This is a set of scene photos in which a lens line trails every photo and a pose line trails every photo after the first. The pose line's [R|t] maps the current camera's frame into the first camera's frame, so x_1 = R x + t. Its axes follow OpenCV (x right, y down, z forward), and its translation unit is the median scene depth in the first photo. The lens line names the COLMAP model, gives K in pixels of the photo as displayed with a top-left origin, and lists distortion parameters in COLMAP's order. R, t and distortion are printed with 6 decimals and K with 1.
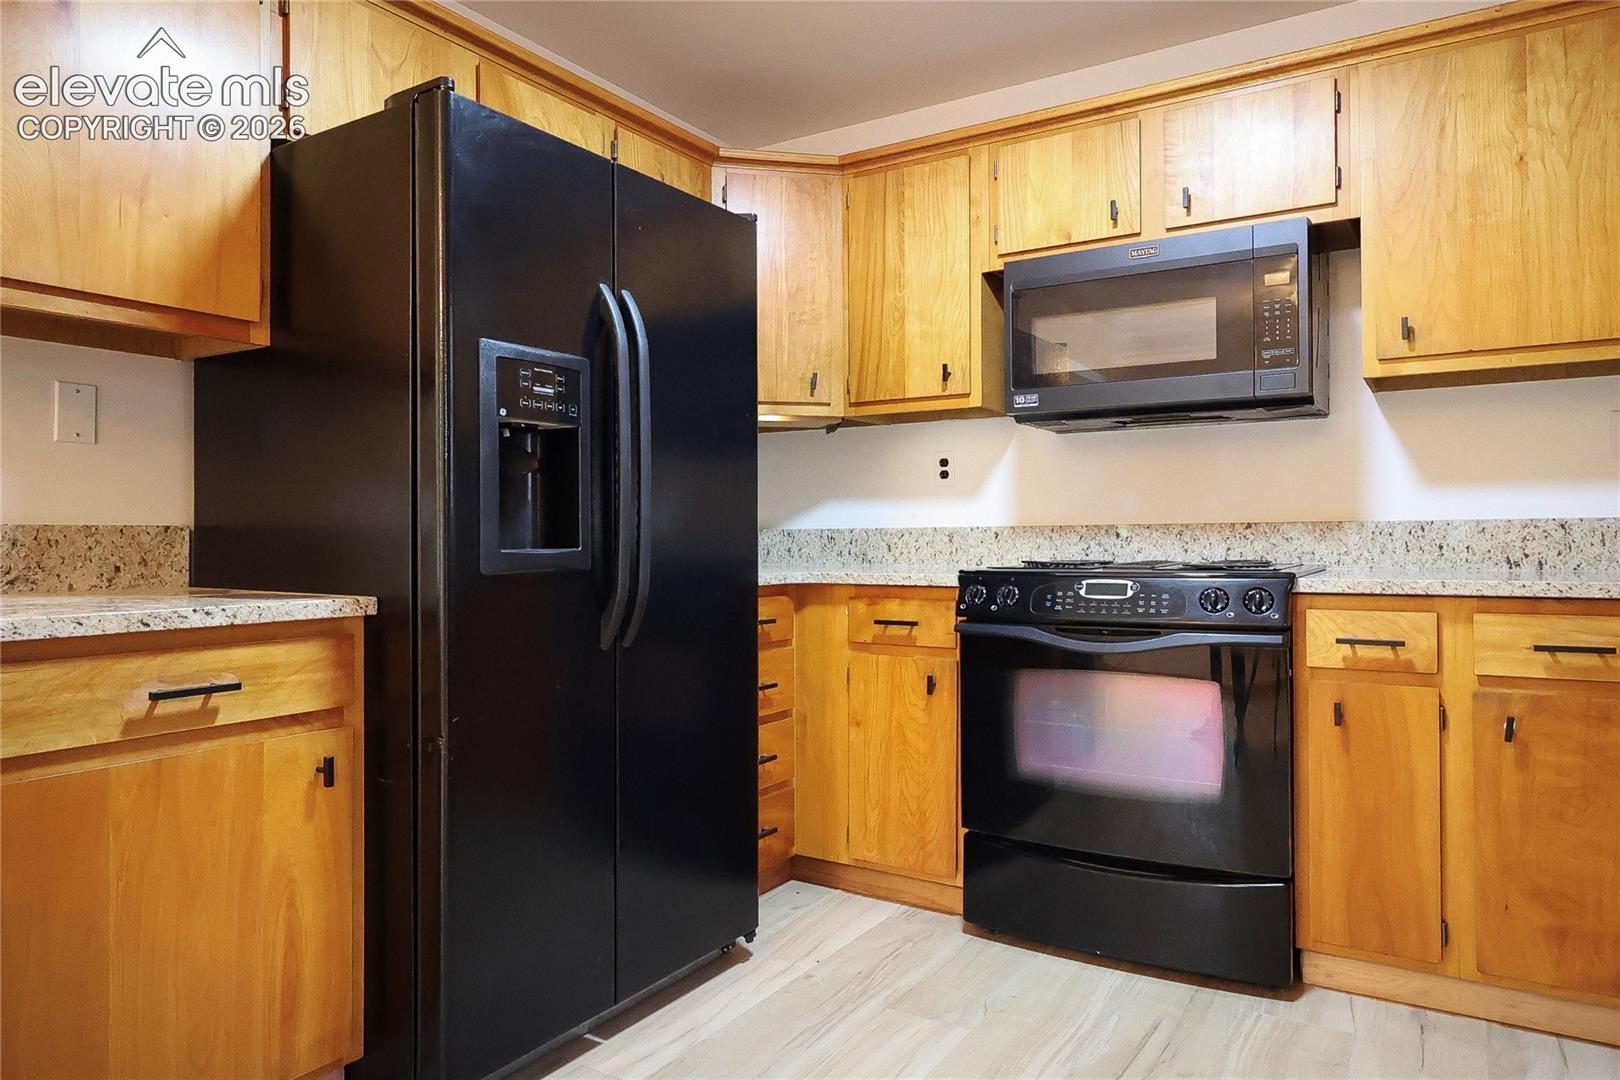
lens RADIAL K [[1048.7, 0, 809.4], [0, 1048.7, 533.0], [0, 0, 1]] dist [-0.000191, 0.002944]
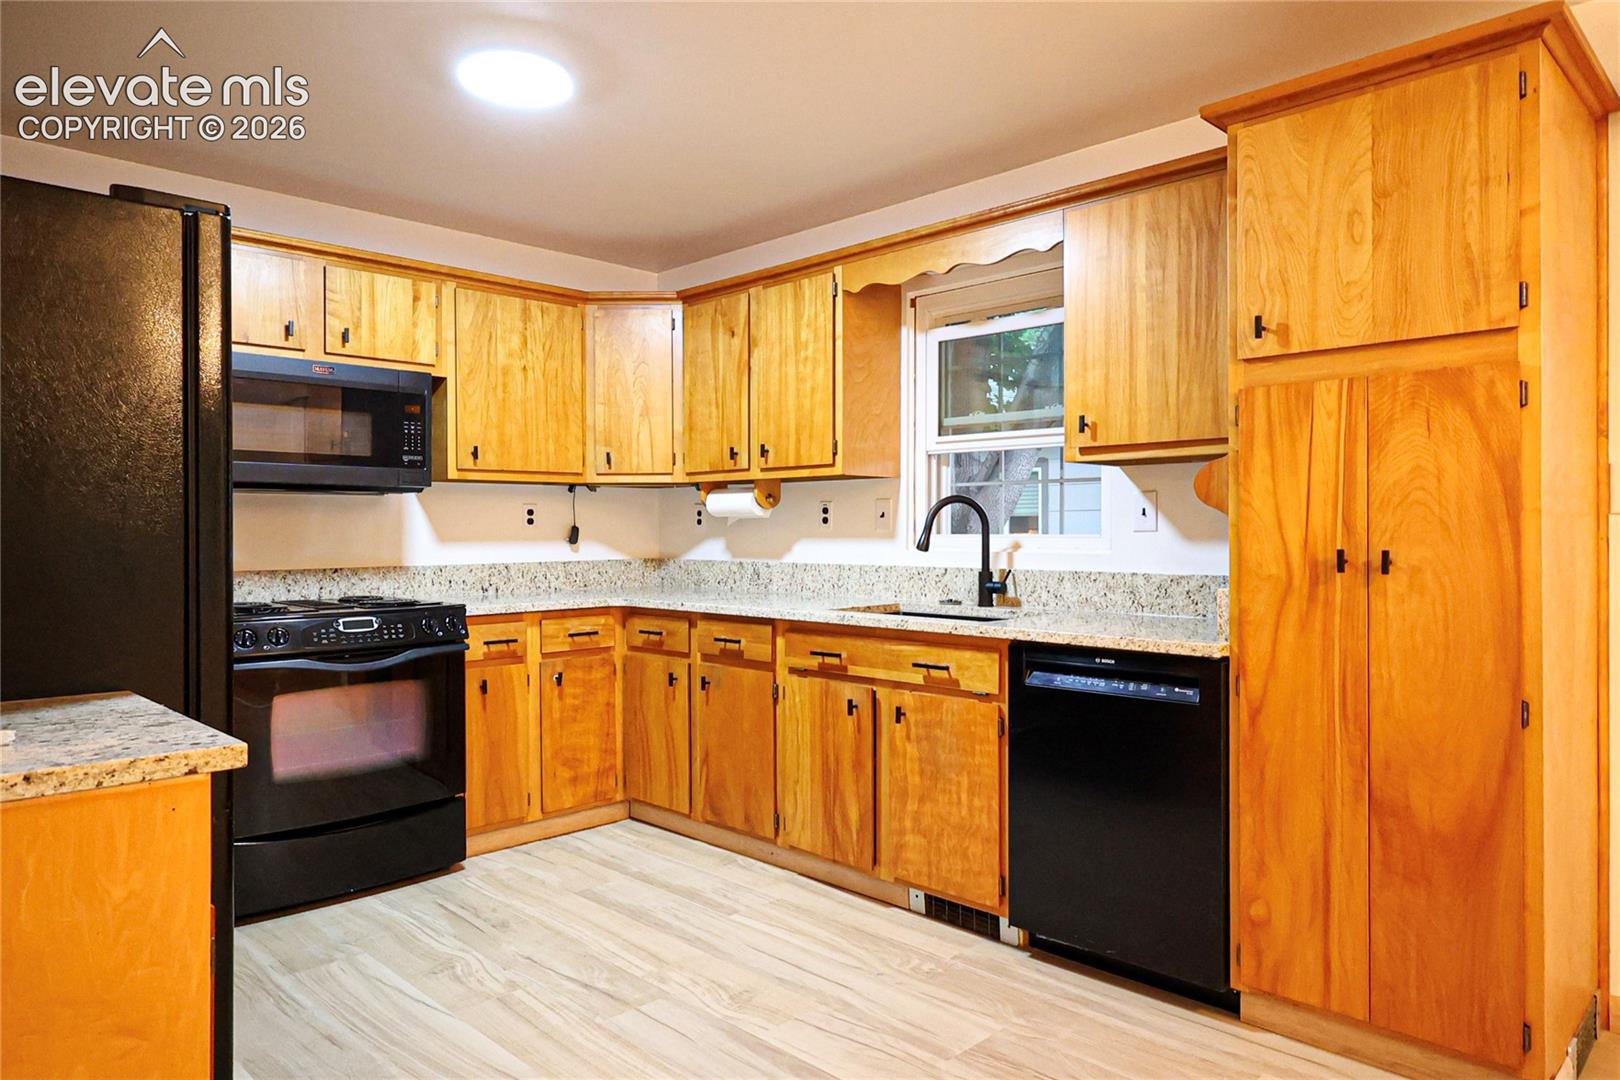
lens RADIAL K [[1048.7, 0, 809.4], [0, 1048.7, 533.0], [0, 0, 1]] dist [-0.000191, 0.002944]
pose [[0.222263, 0.001091, 0.974986, -0.934274], [-0.001547, 0.999999, -0.000766, -0.067090], [-0.974986, -0.001338, 0.222264, 0.113800]]
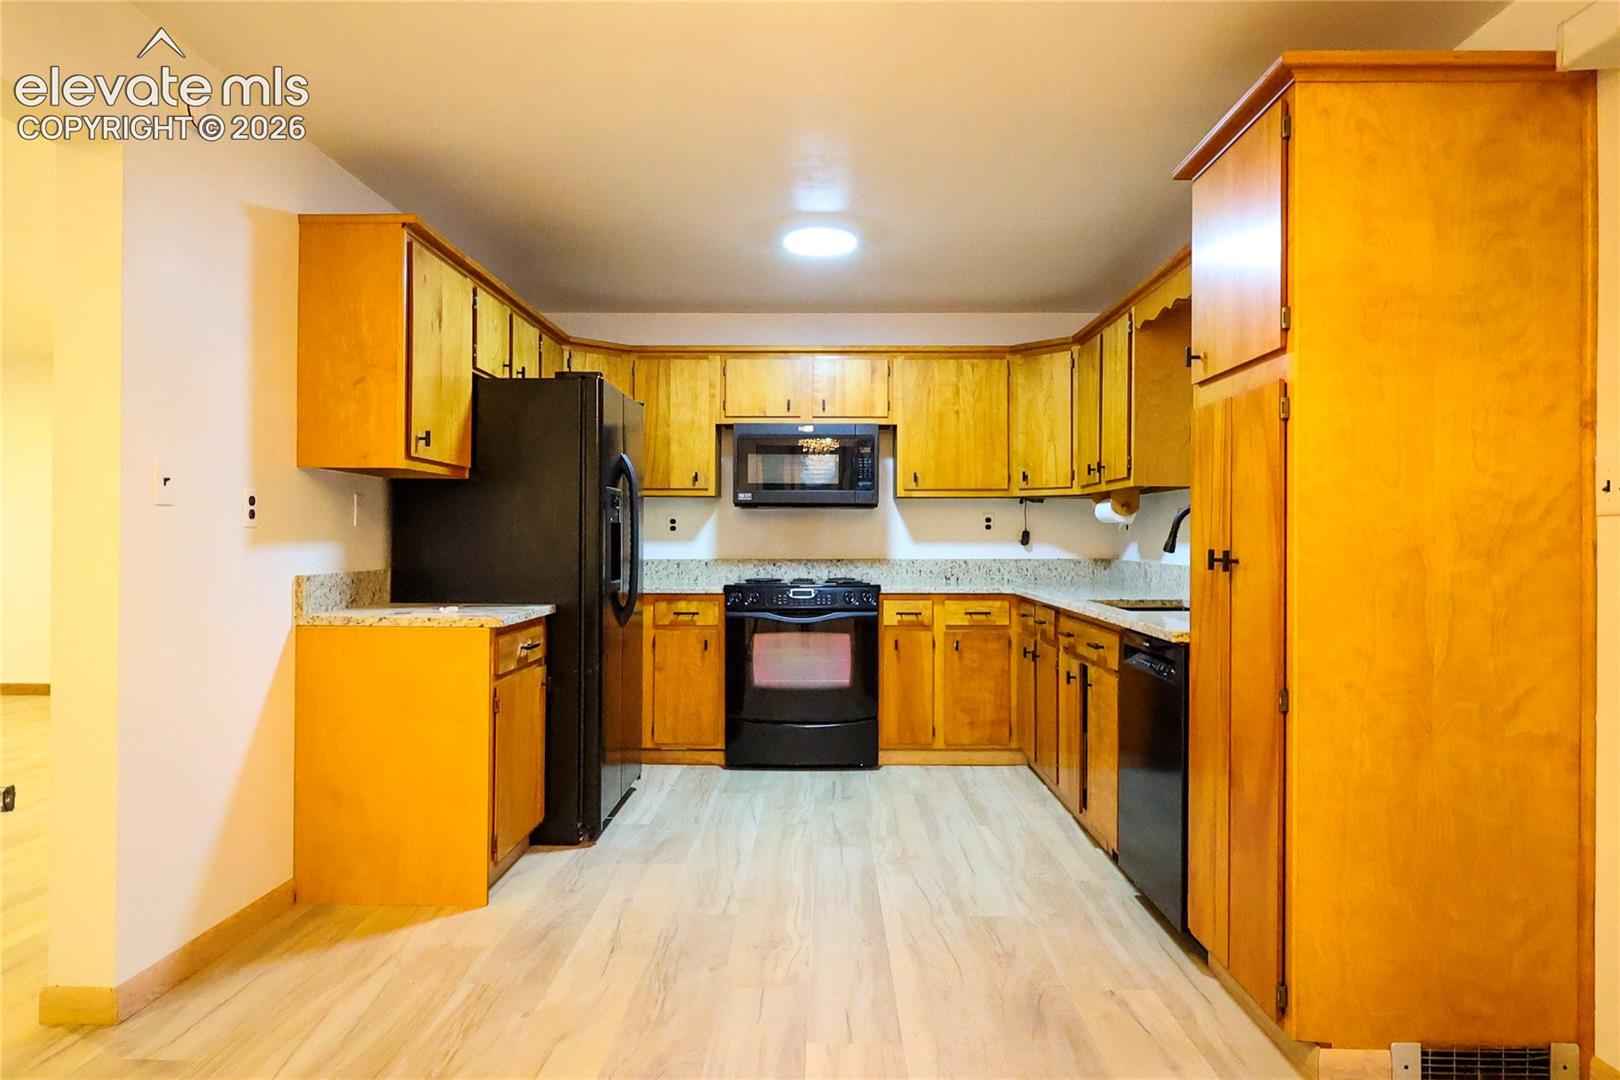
lens RADIAL K [[1048.7, 0, 809.4], [0, 1048.7, 533.0], [0, 0, 1]] dist [-0.000191, 0.002944]
pose [[0.853172, 0.009587, 0.521542, -0.824057], [-0.009252, 0.999952, -0.003246, -0.063318], [-0.521548, -0.002056, 0.853220, -0.836514]]
